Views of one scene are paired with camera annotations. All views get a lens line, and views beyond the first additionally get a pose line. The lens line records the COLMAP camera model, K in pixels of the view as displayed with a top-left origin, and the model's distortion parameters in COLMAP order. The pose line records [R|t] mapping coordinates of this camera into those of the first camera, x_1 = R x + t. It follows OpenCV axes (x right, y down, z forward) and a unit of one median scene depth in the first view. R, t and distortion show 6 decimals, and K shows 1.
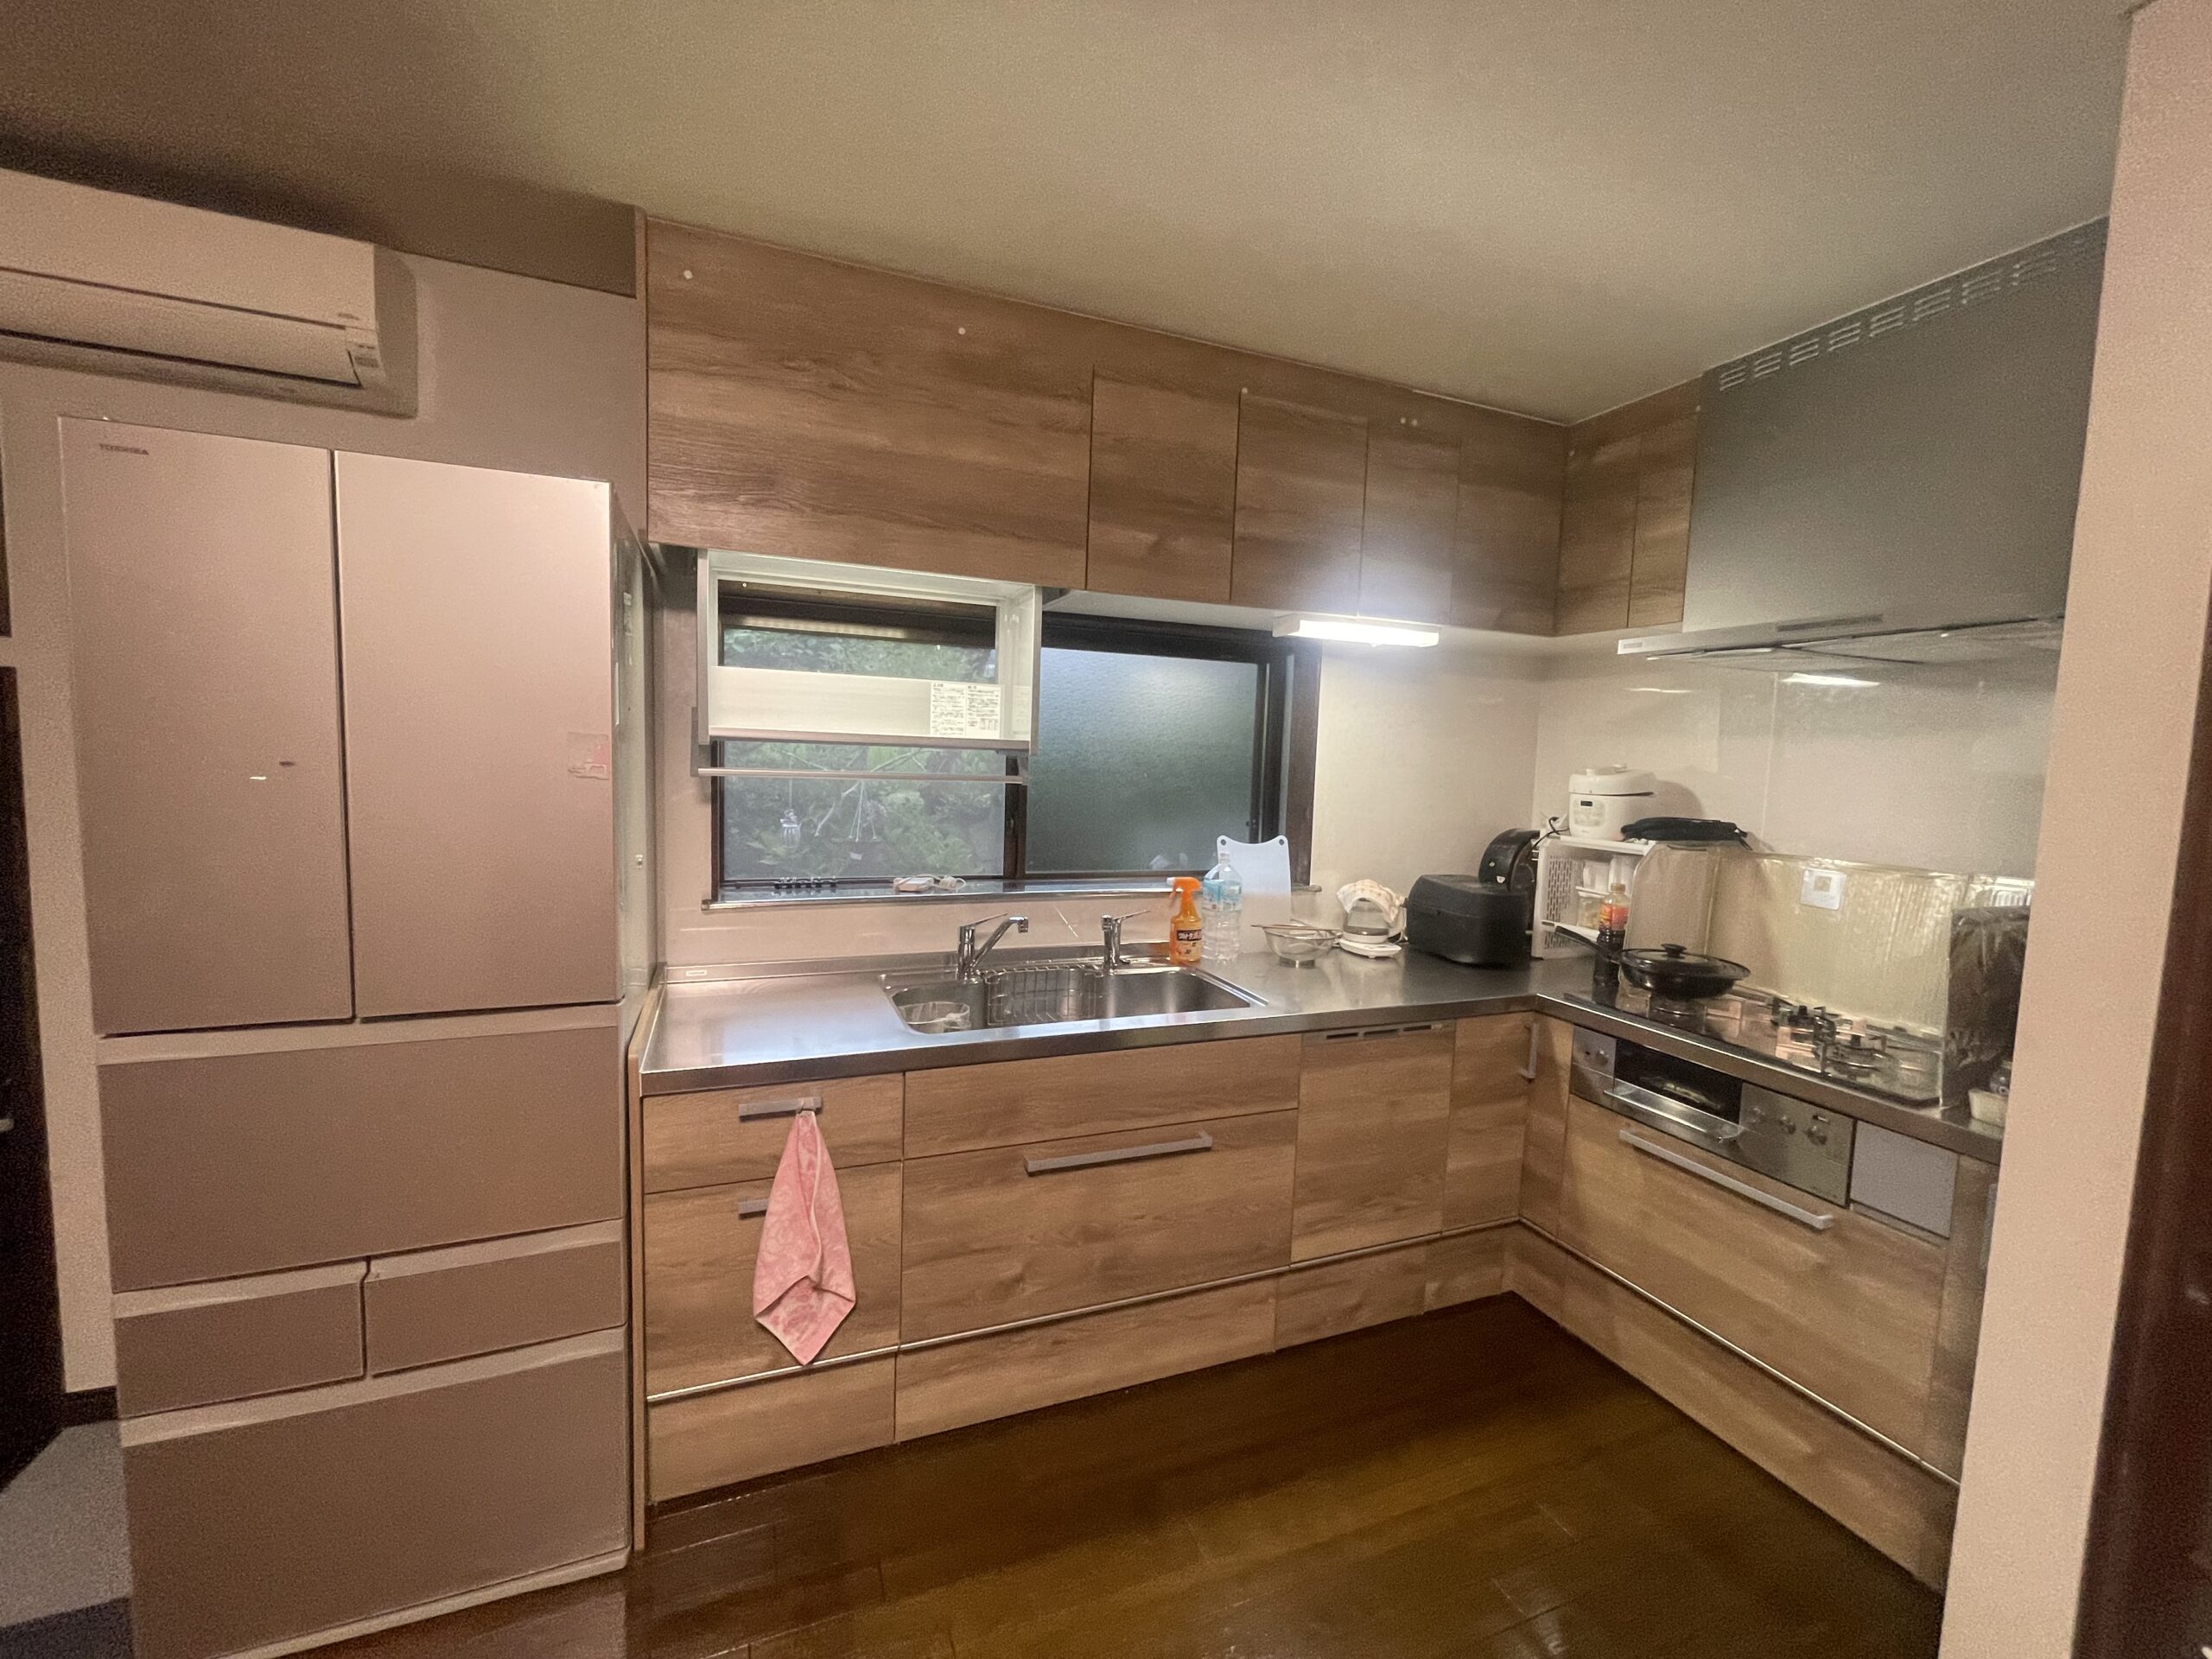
lens RADIAL K [[875.8, 0, 1084.4], [0, 875.8, 825.3], [0, 0, 1]] dist [0.000072, -0.000063]
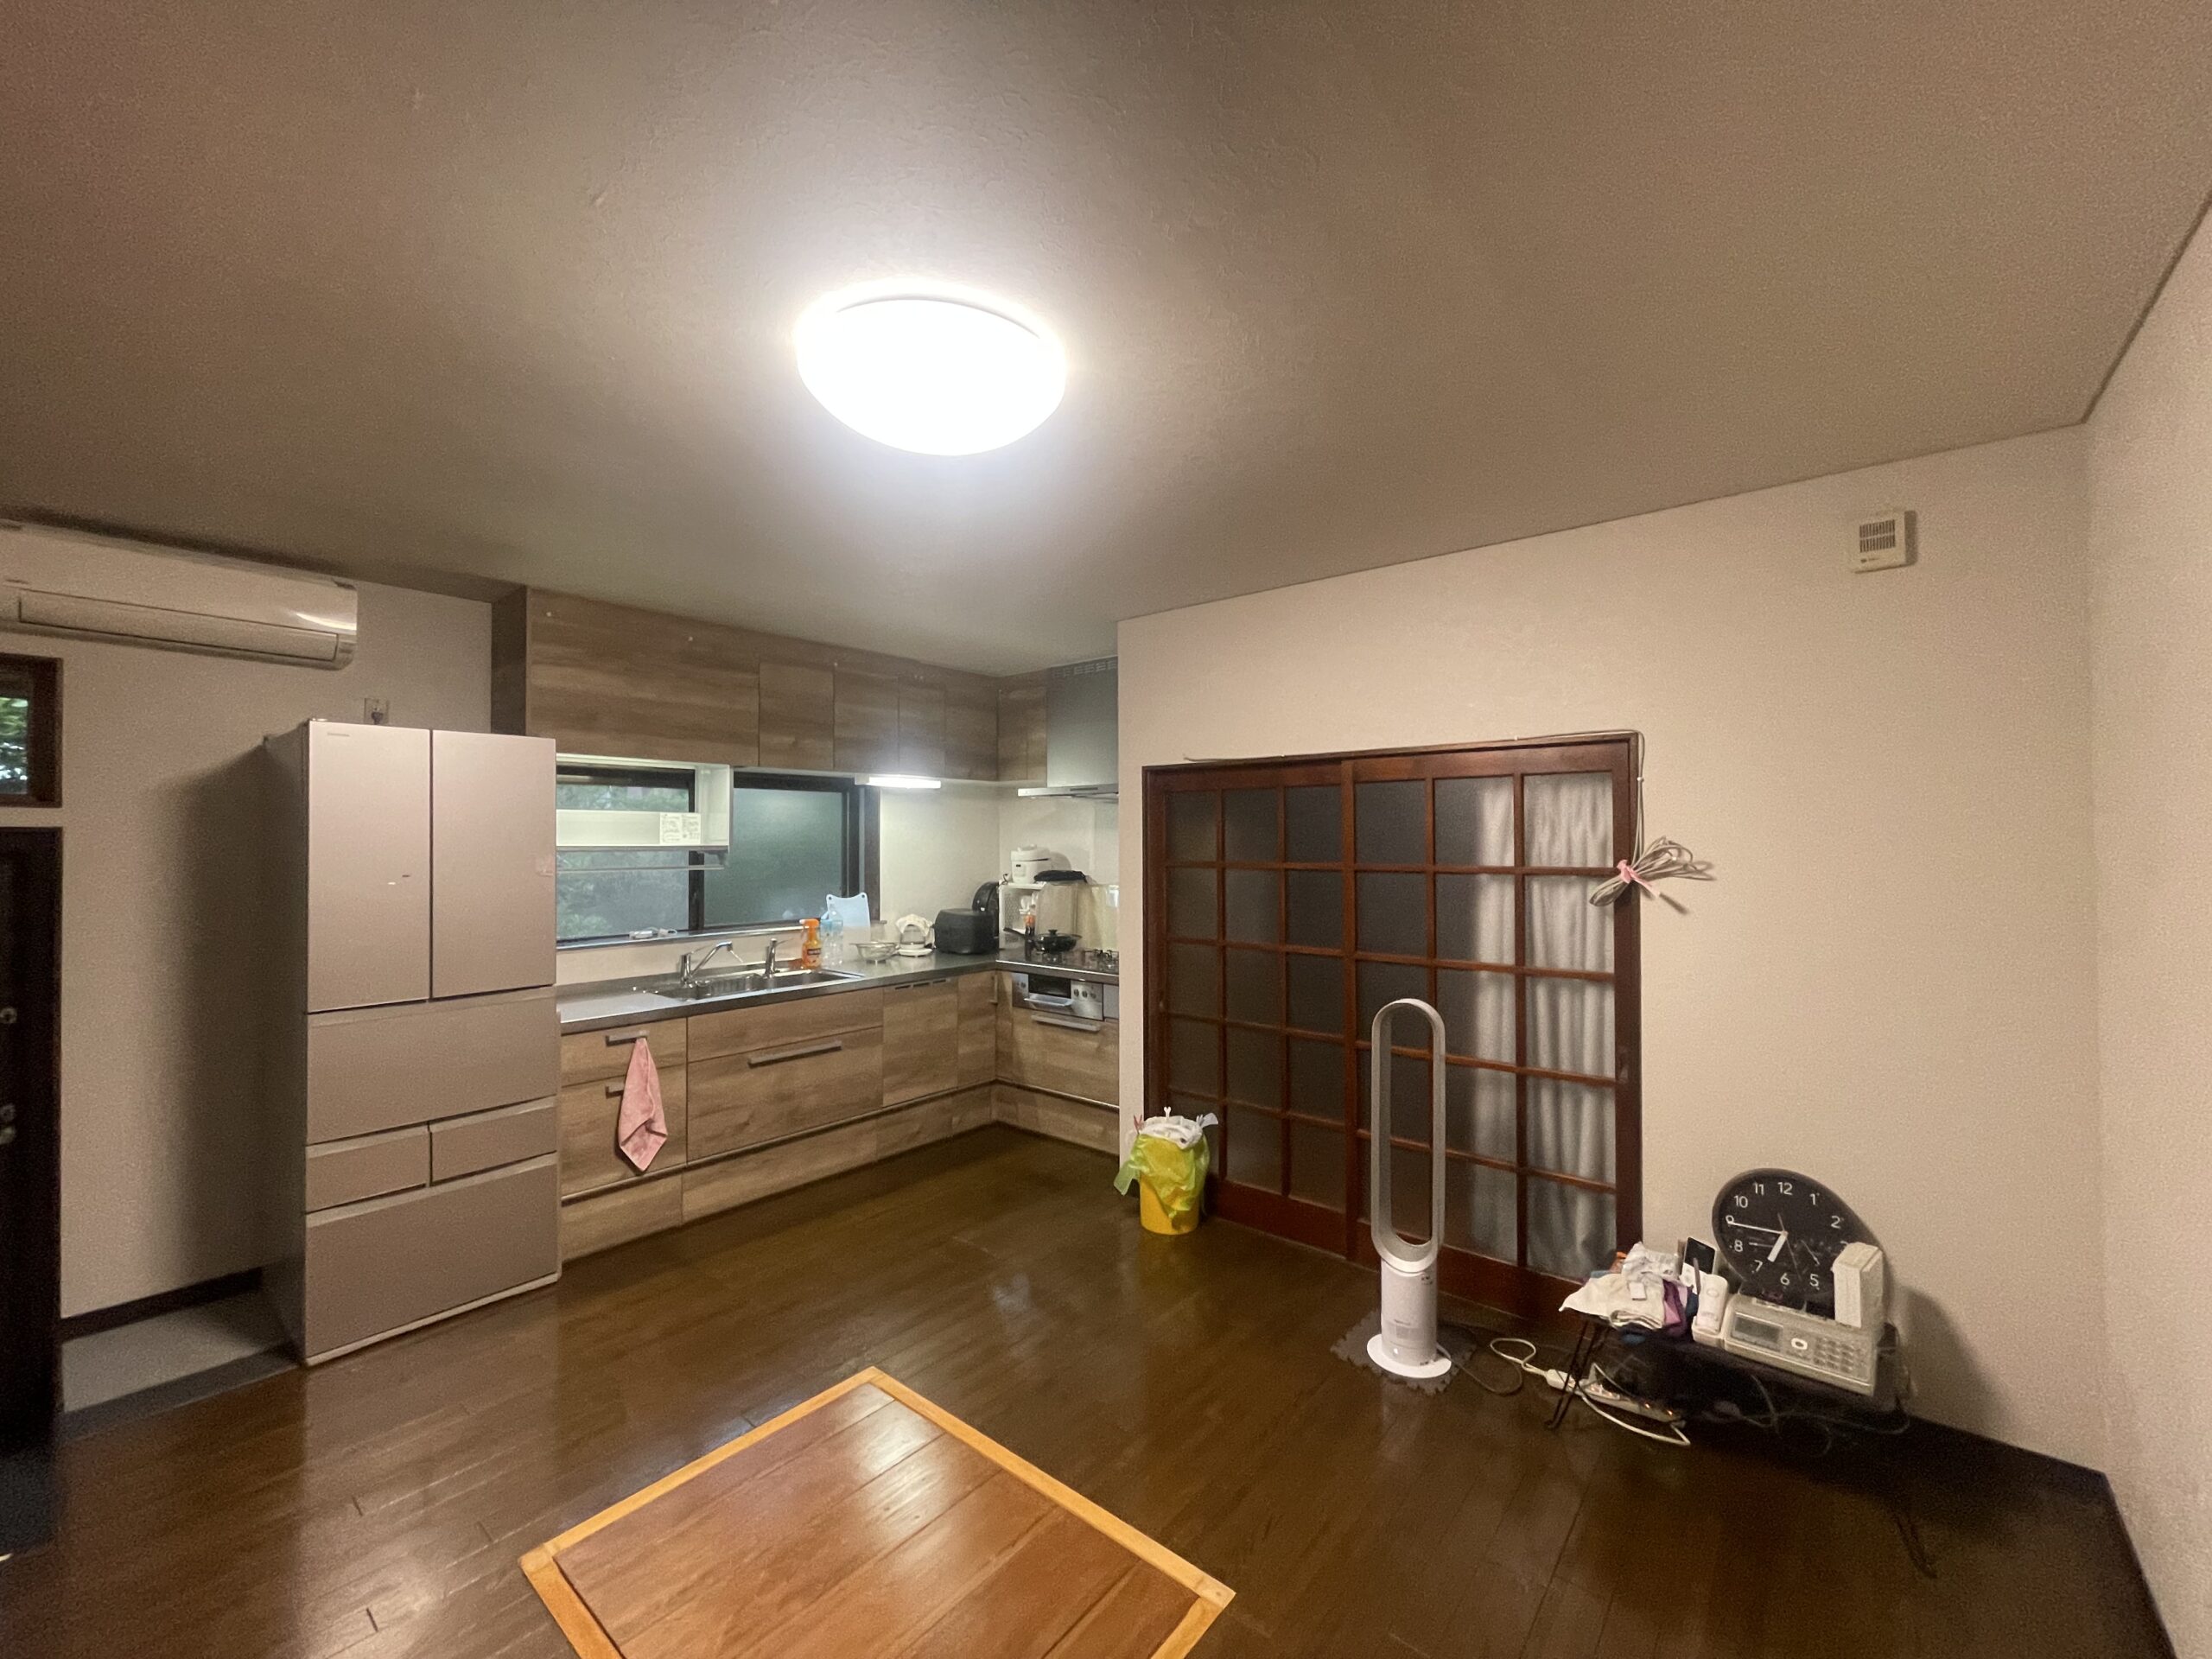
lens RADIAL K [[895.0, 0, 1106.0], [0, 895.0, 829.5], [0, 0, 1]] dist [0.001200, 0.000272]
pose [[0.865312, -0.028630, 0.500416, -0.290076], [0.069915, 0.995502, -0.063941, 0.041103], [-0.496334, 0.090315, 0.863421, -0.940611]]
